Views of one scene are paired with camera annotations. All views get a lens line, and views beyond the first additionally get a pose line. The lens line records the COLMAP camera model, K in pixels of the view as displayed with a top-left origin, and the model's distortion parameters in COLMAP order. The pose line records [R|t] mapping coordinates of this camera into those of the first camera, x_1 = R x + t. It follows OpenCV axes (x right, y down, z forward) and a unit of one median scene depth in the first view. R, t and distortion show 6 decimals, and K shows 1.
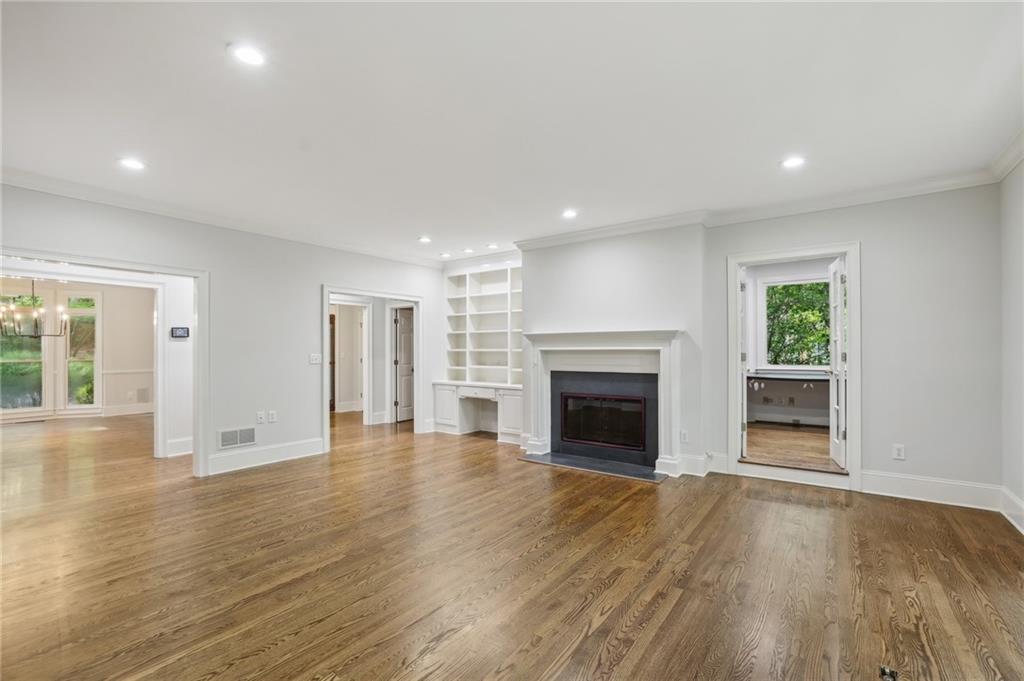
lens RADIAL K [[446.2, 0, 508.2], [0, 446.2, 345.5], [0, 0, 1]] dist [-0.023440, 0.000402]
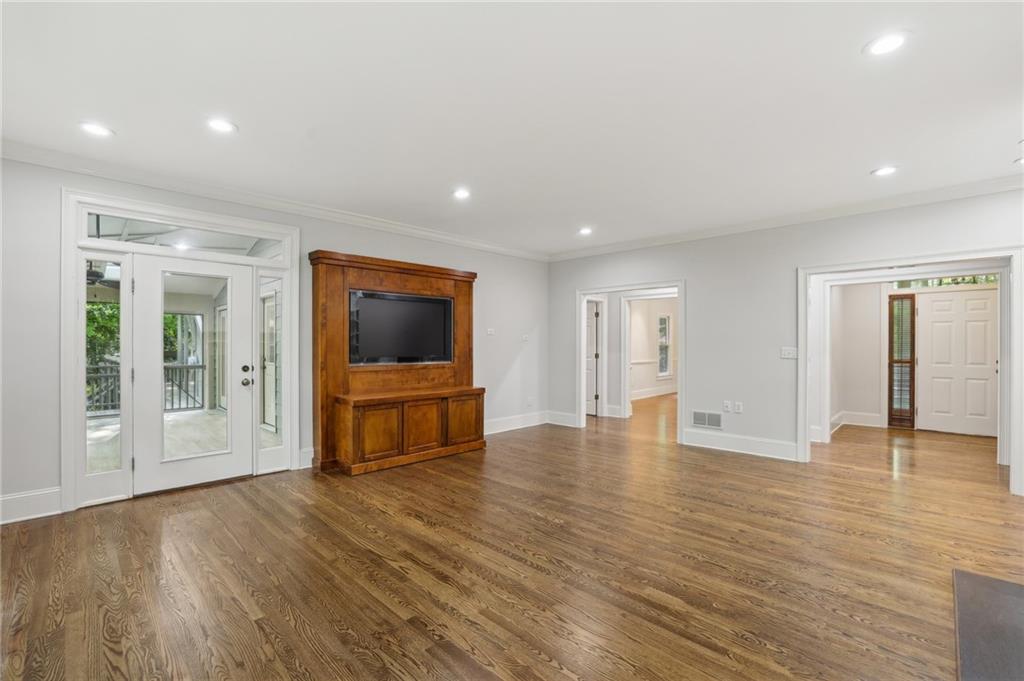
lens RADIAL K [[446.2, 0, 508.2], [0, 446.2, 344.2], [0, 0, 1]] dist [-0.023440, 0.000402]
pose [[-0.141212, -0.000878, -0.989979, 0.729231], [0.016334, 0.999861, -0.003216, 0.008902], [0.989845, -0.016625, -0.141178, 0.788945]]
